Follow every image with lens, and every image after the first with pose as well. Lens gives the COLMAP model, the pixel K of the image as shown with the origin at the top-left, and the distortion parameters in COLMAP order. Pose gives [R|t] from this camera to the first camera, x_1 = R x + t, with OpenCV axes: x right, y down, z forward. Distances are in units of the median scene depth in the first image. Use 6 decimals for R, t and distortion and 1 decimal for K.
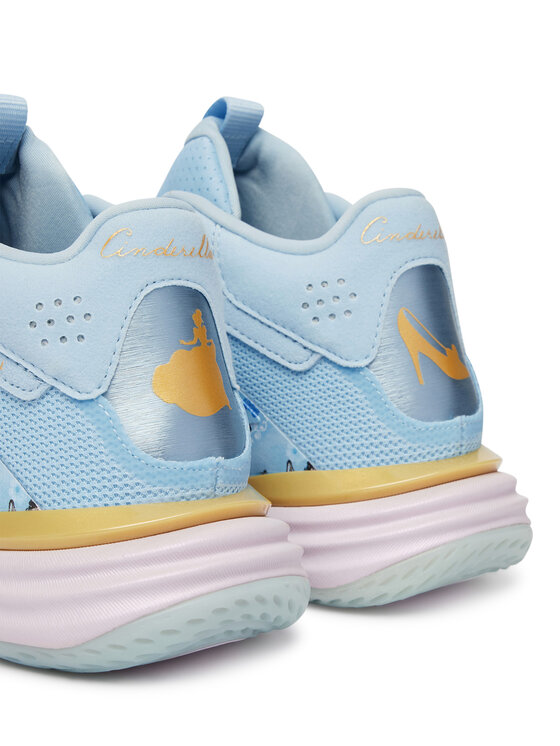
lens RADIAL K [[1172.6, 0, 280.0], [0, 1172.6, 373.0], [0, 0, 1]] dist [0.042411, 0.059580]
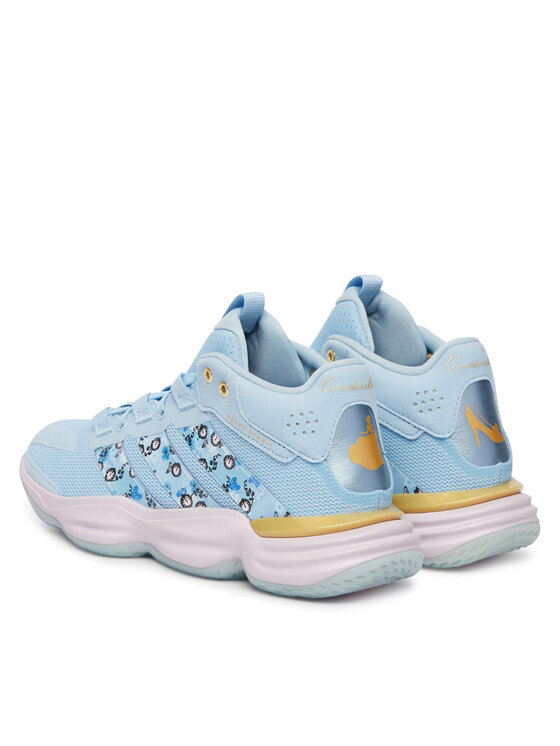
lens RADIAL K [[1542.1, 0, 280.0], [0, 1542.1, 373.0], [0, 0, 1]] dist [0.313239, -0.170691]
pose [[0.999485, -0.008071, 0.031058, -0.266470], [0.006893, 0.999259, 0.037872, -0.200535], [-0.031340, -0.037638, 0.998800, -1.419559]]
